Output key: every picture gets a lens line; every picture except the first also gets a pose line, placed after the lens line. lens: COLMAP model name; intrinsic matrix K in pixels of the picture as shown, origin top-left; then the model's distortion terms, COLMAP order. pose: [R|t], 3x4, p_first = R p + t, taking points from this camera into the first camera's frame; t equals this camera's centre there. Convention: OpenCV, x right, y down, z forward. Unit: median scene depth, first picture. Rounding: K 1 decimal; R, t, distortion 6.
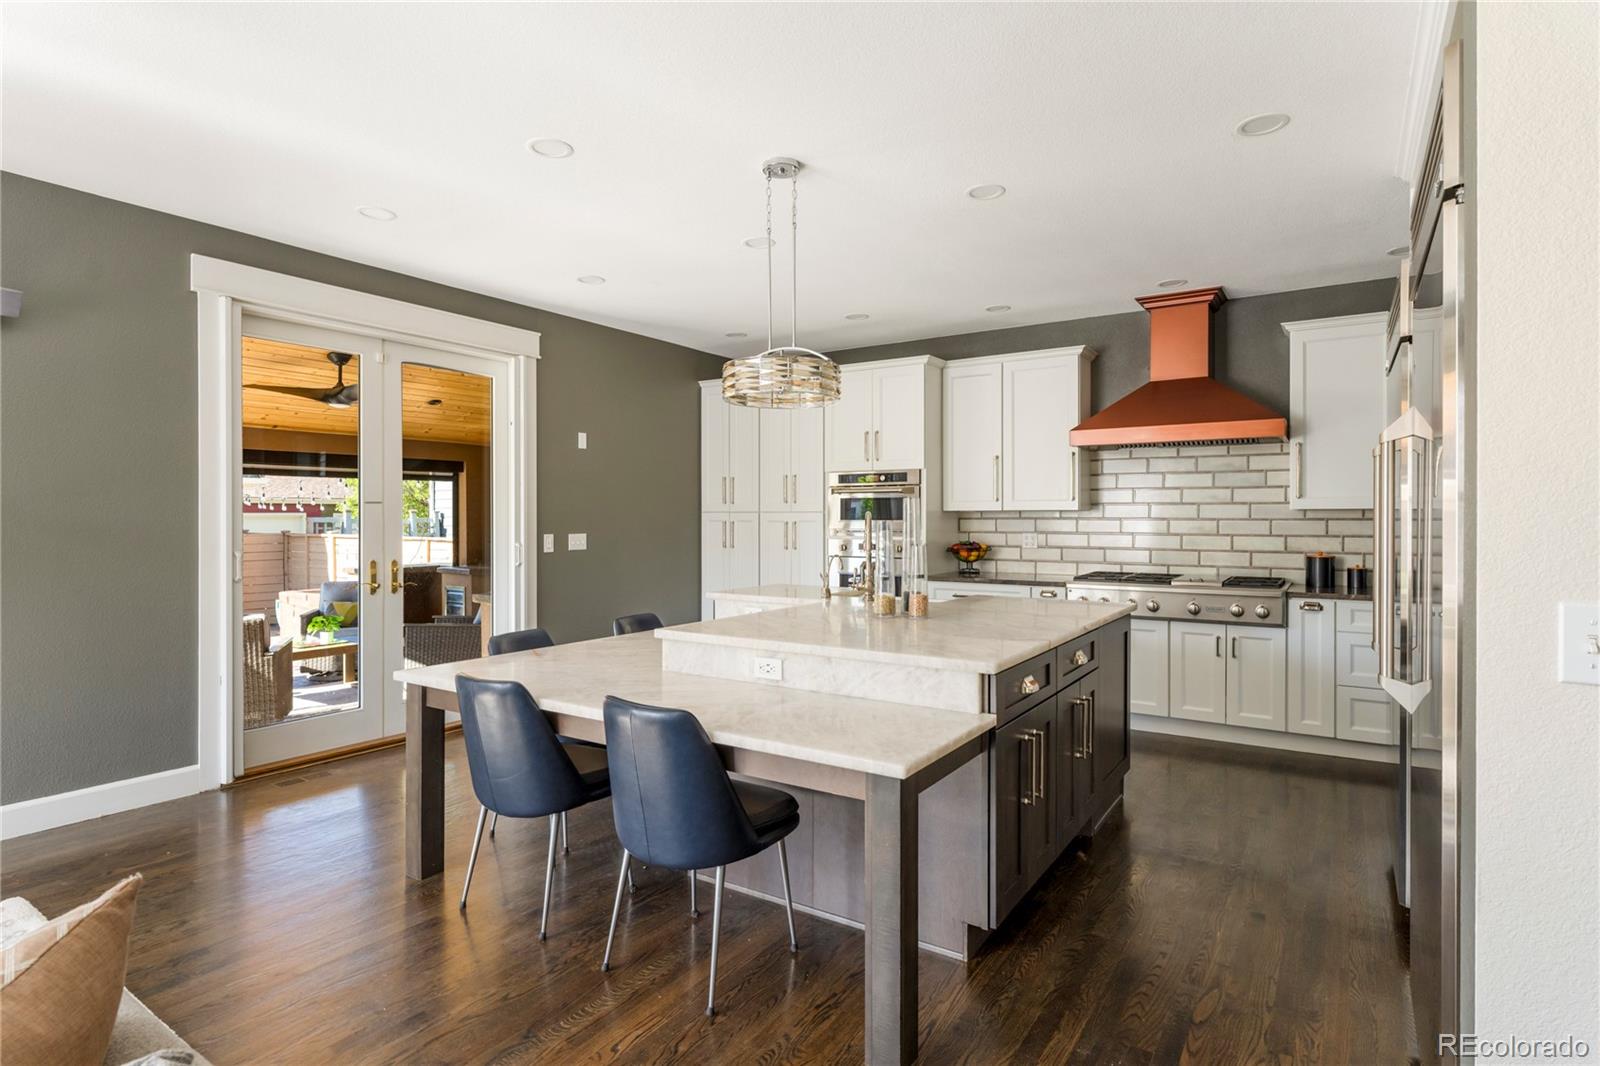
lens RADIAL K [[825.7, 0, 799.3], [0, 825.7, 519.5], [0, 0, 1]] dist [-0.004619, -0.000284]
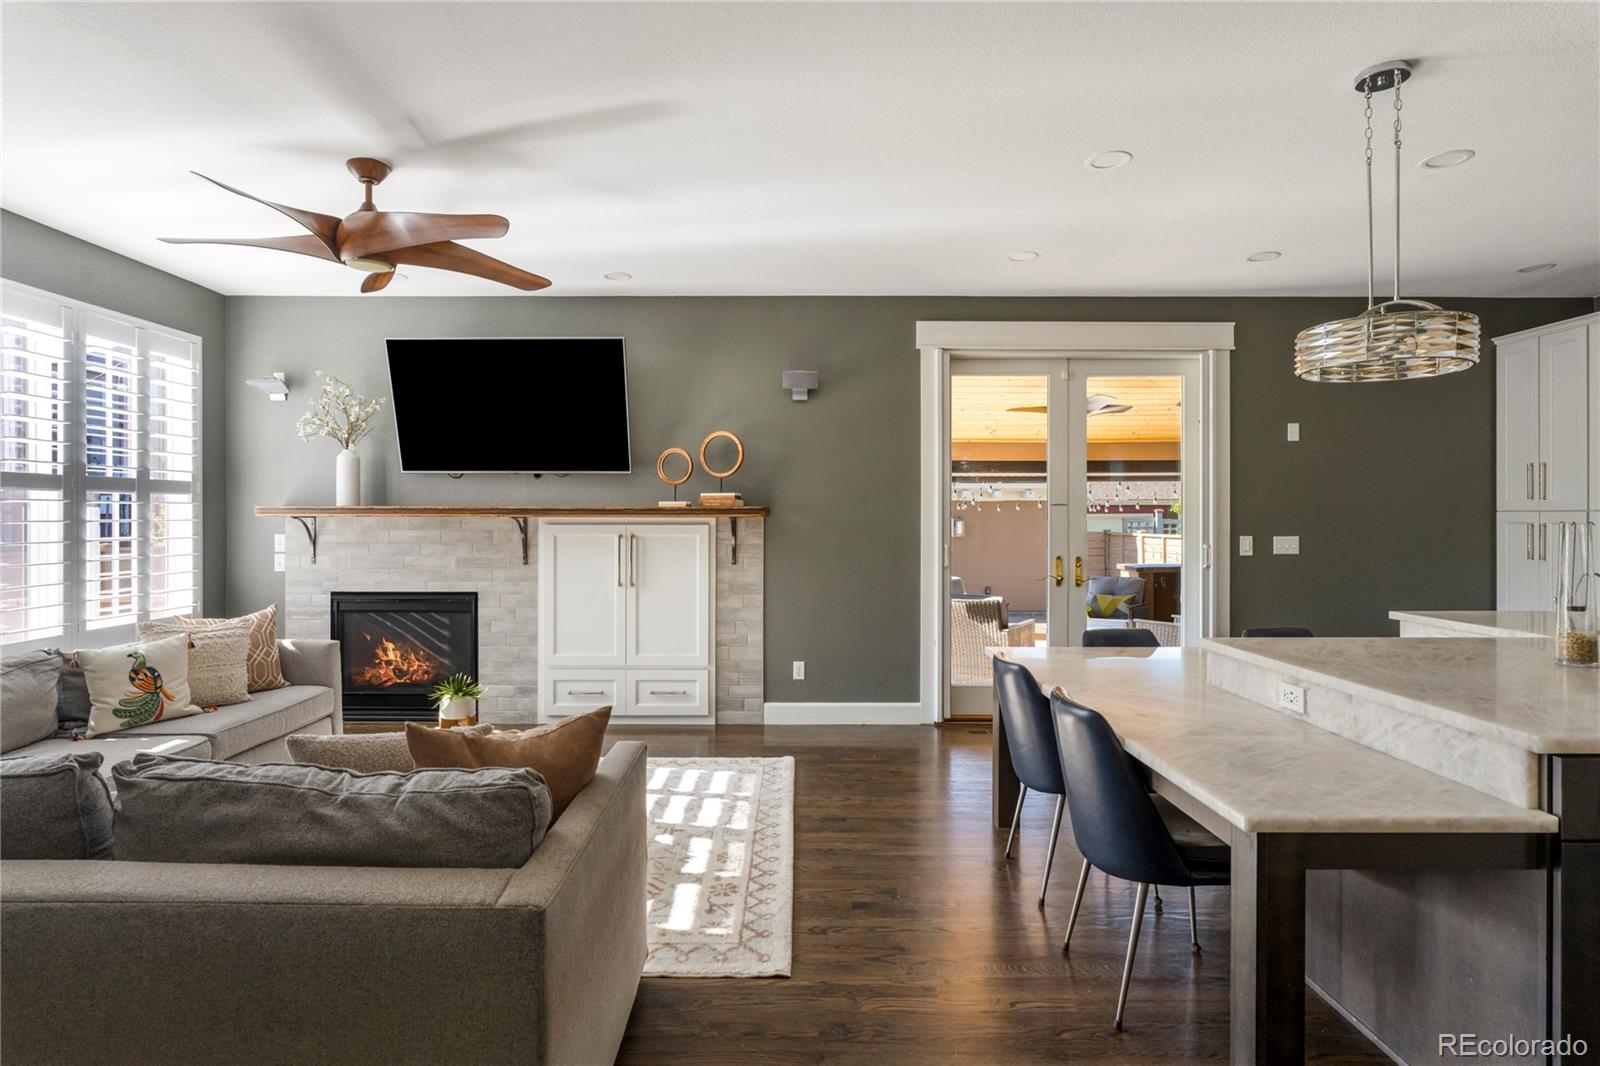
lens RADIAL K [[834.2, 0, 787.7], [0, 834.2, 518.4], [0, 0, 1]] dist [0.000377, 0.001062]
pose [[0.556380, 0.001449, -0.830927, 0.207045], [-0.002717, 0.999996, -0.000075, -0.000706], [0.830924, 0.002300, 0.556382, 0.051630]]
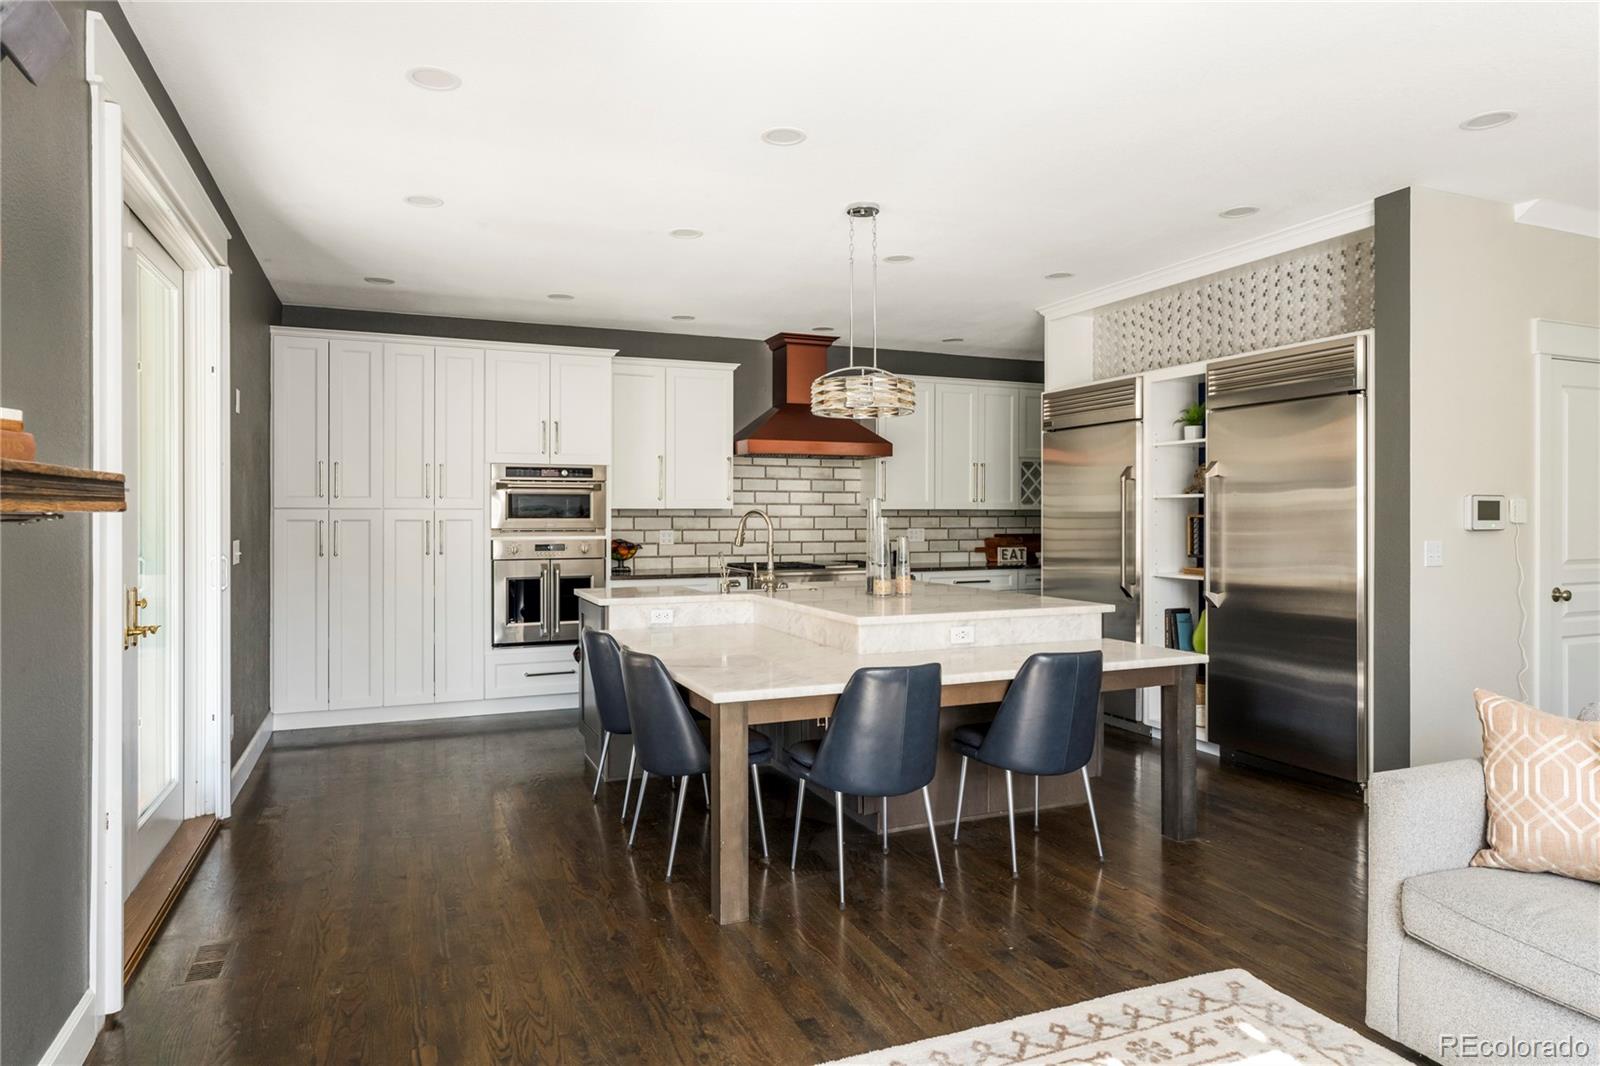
lens RADIAL K [[954.6, 0, 797.4], [0, 954.6, 516.8], [0, 0, 1]] dist [0.000367, 0.000136]
pose [[0.549478, -0.001072, 0.835507, -0.748545], [0.002837, 0.999996, -0.000583, 0.000425], [-0.835503, 0.002691, 0.549479, 0.221133]]
